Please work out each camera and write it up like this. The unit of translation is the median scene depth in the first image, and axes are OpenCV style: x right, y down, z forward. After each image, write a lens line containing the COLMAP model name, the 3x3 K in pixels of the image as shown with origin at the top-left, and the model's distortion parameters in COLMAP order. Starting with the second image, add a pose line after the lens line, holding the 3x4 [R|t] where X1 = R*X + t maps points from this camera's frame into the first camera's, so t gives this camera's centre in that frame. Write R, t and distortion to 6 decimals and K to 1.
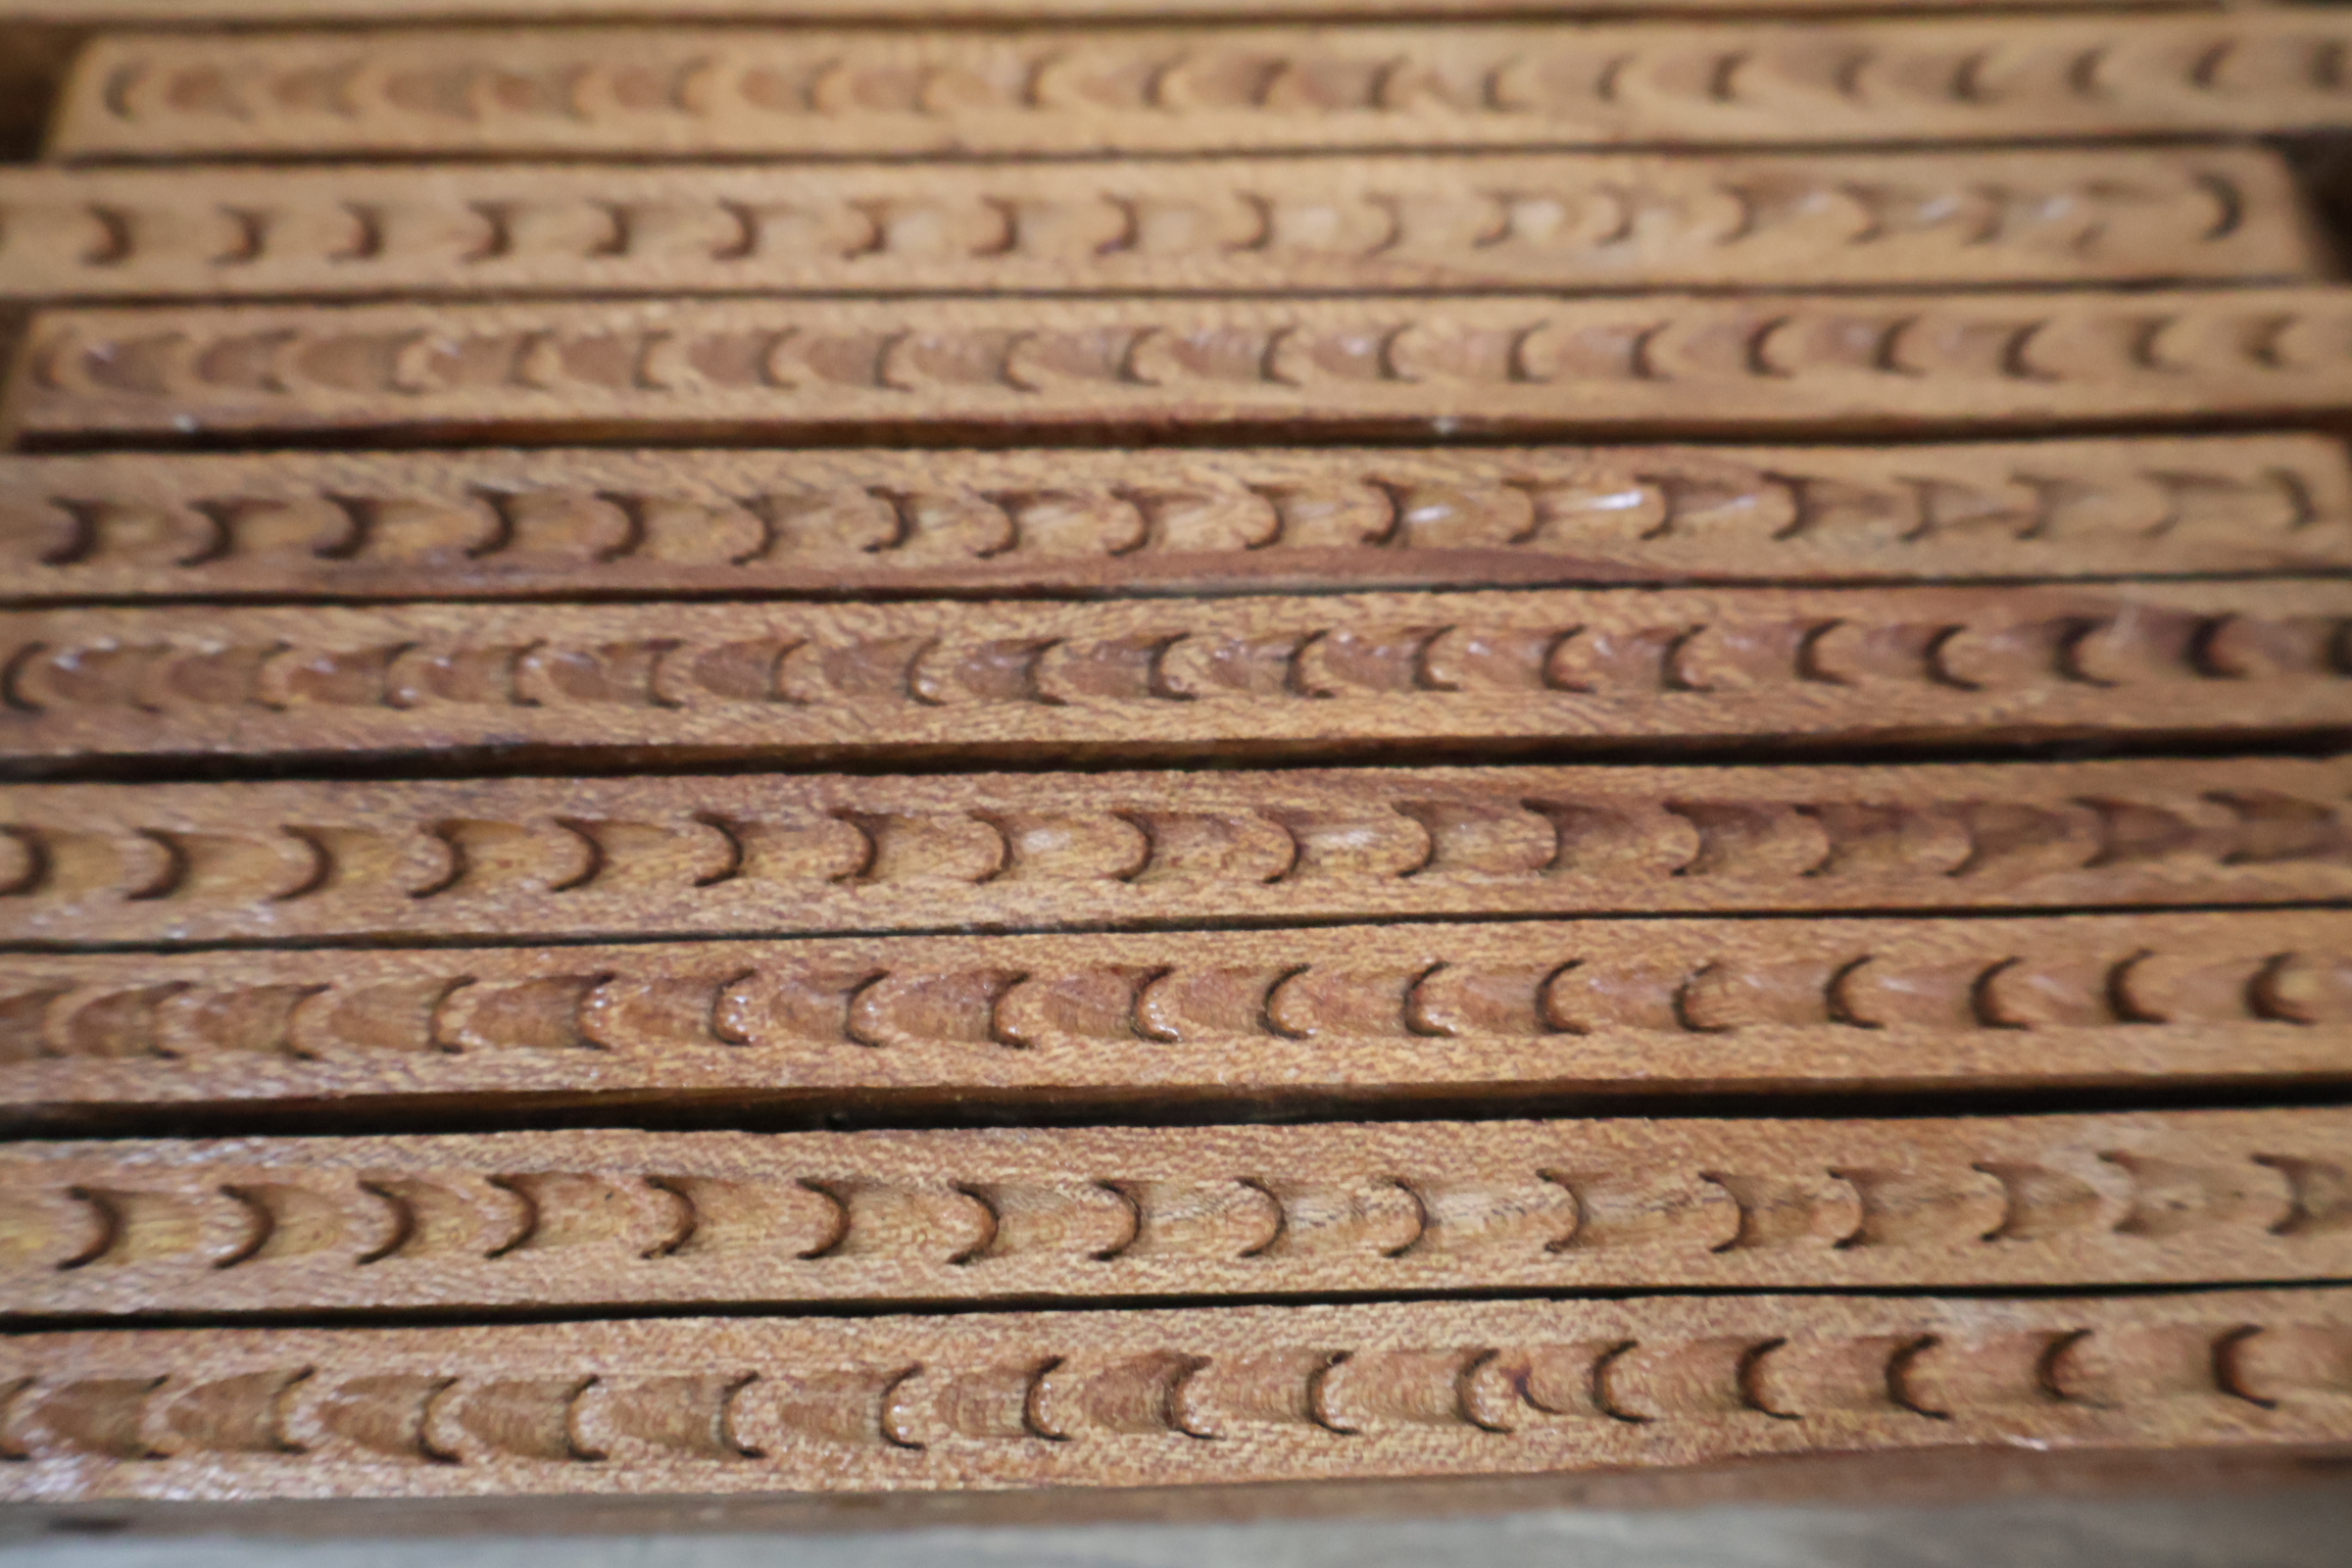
lens RADIAL K [[2288.9, 0, 1130.9], [0, 2288.9, 873.4], [0, 0, 1]] dist [0.016361, -0.004199]
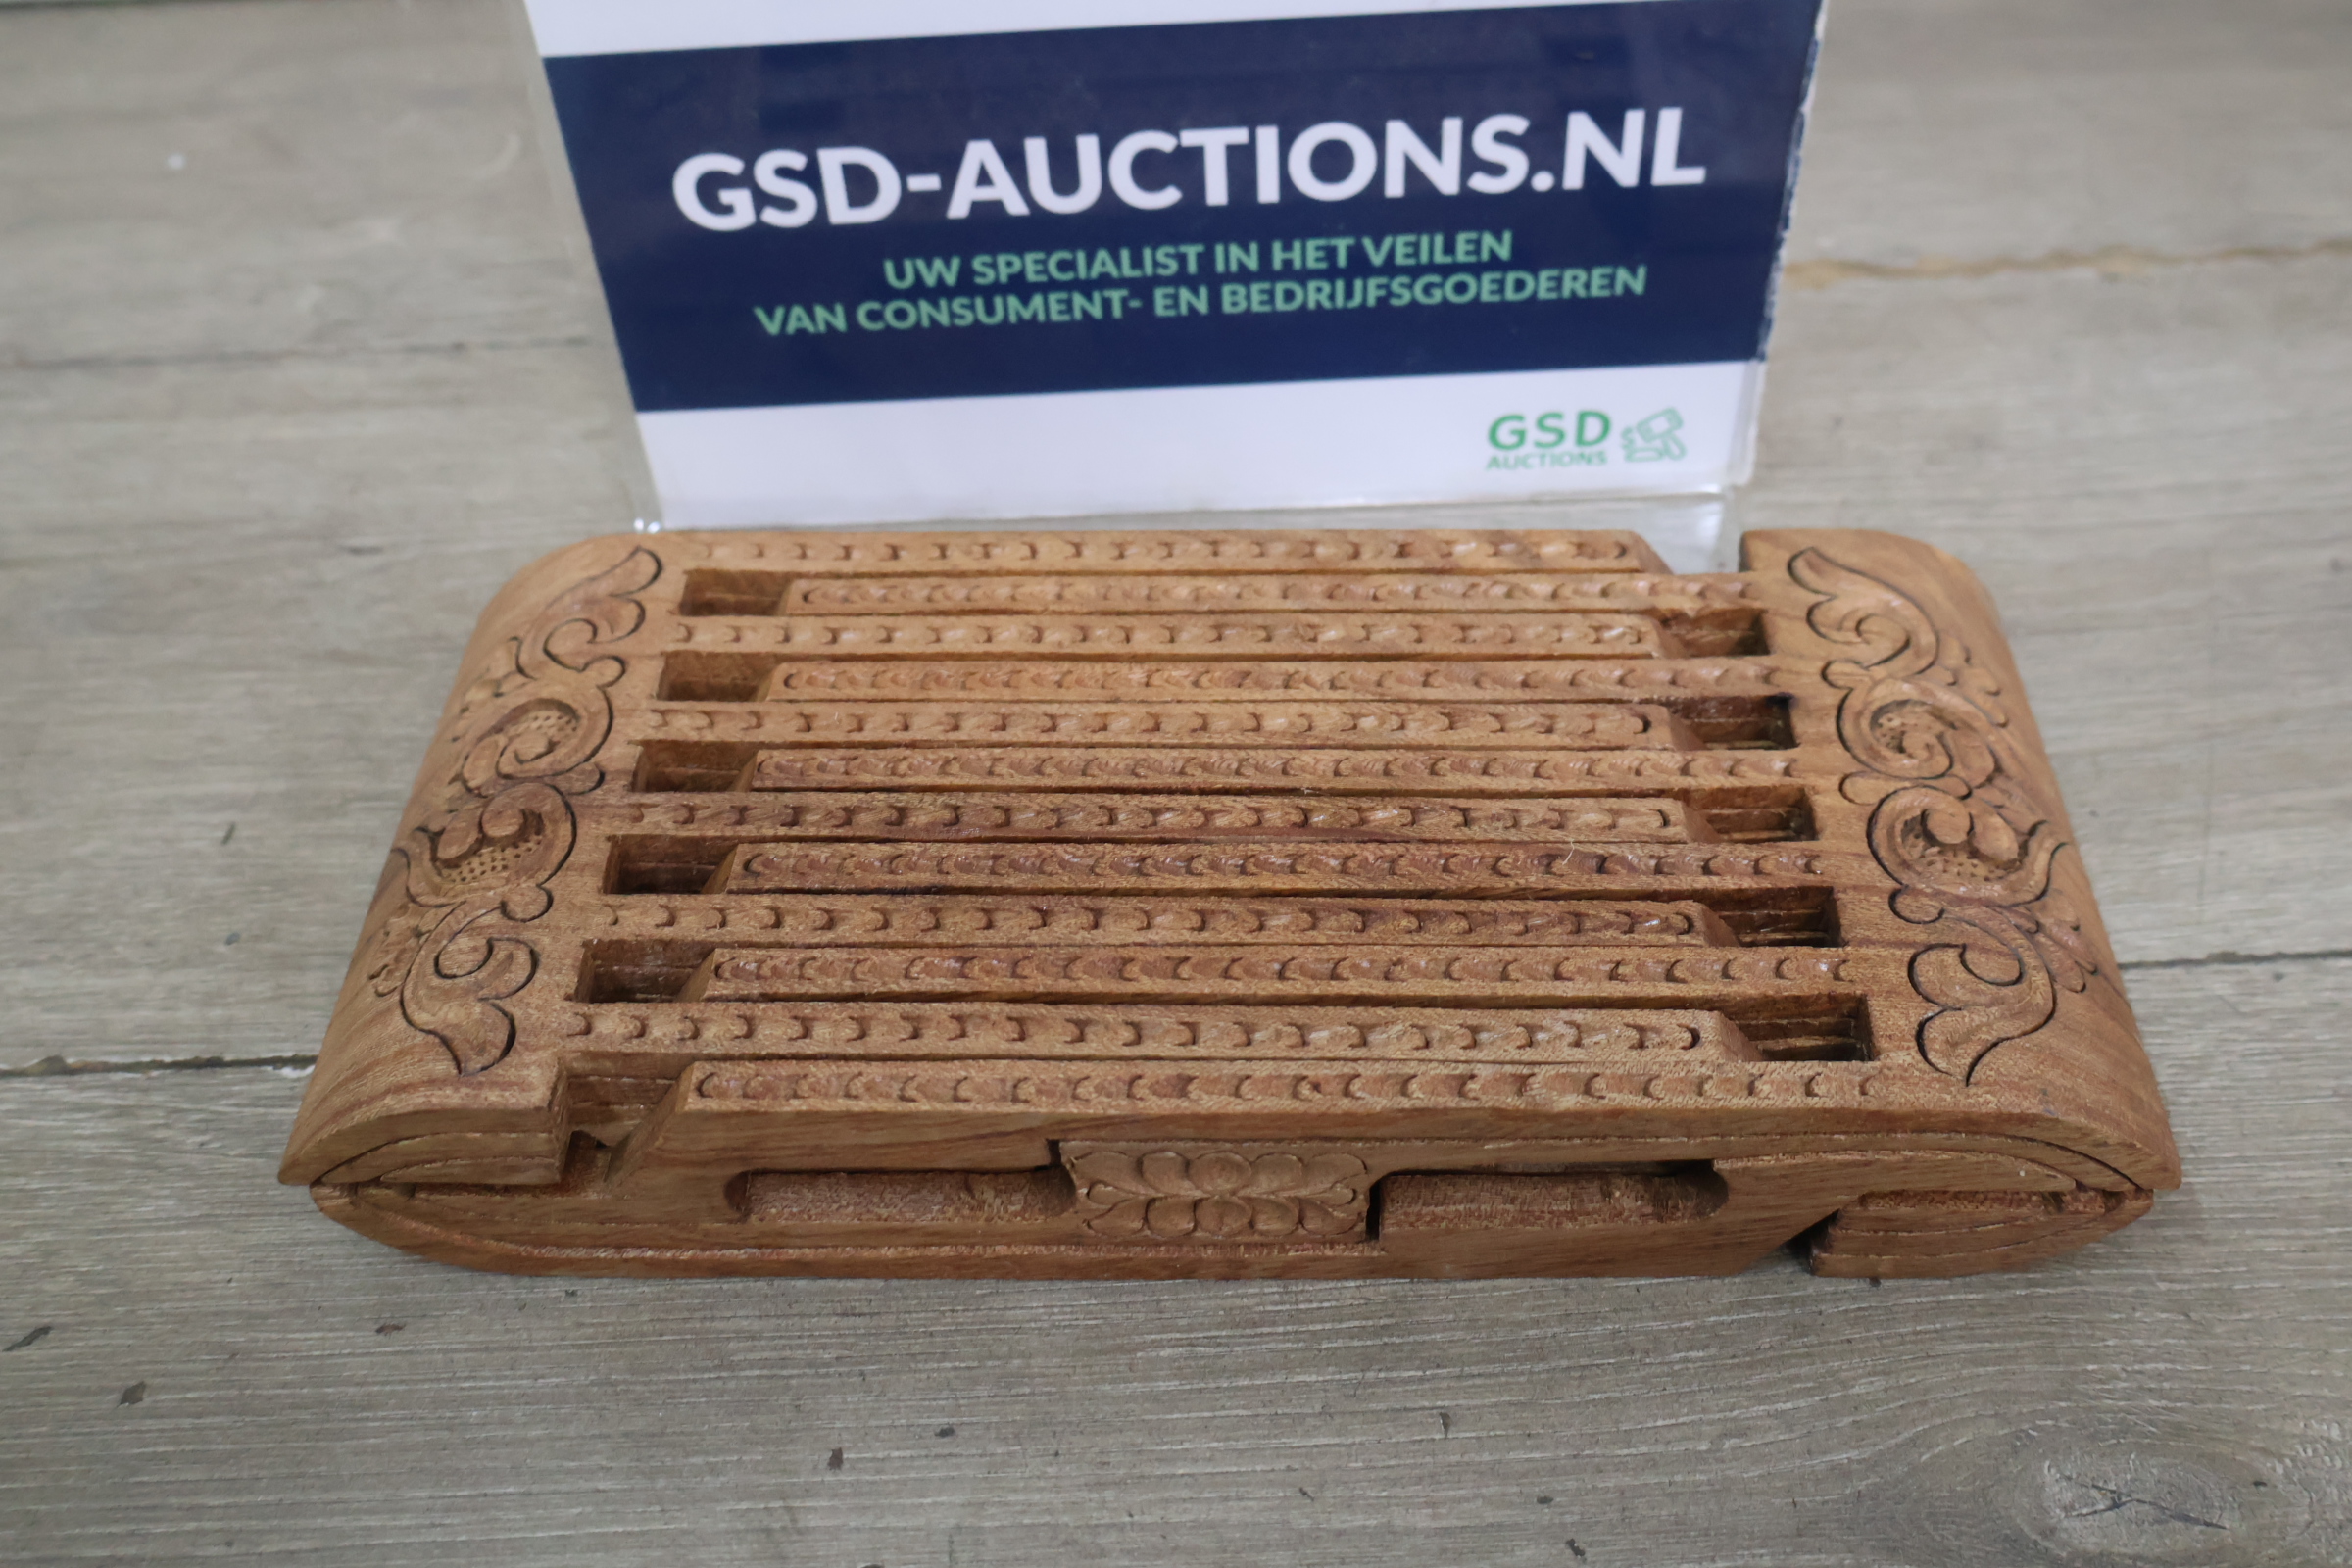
lens RADIAL K [[2288.9, 0, 1130.9], [0, 2288.9, 873.4], [0, 0, 1]] dist [0.016361, -0.004199]
pose [[0.998066, 0.016697, -0.059877, 0.076470], [-0.038366, 0.923359, -0.382017, 0.889510], [0.048909, 0.383575, 0.922214, -1.346869]]
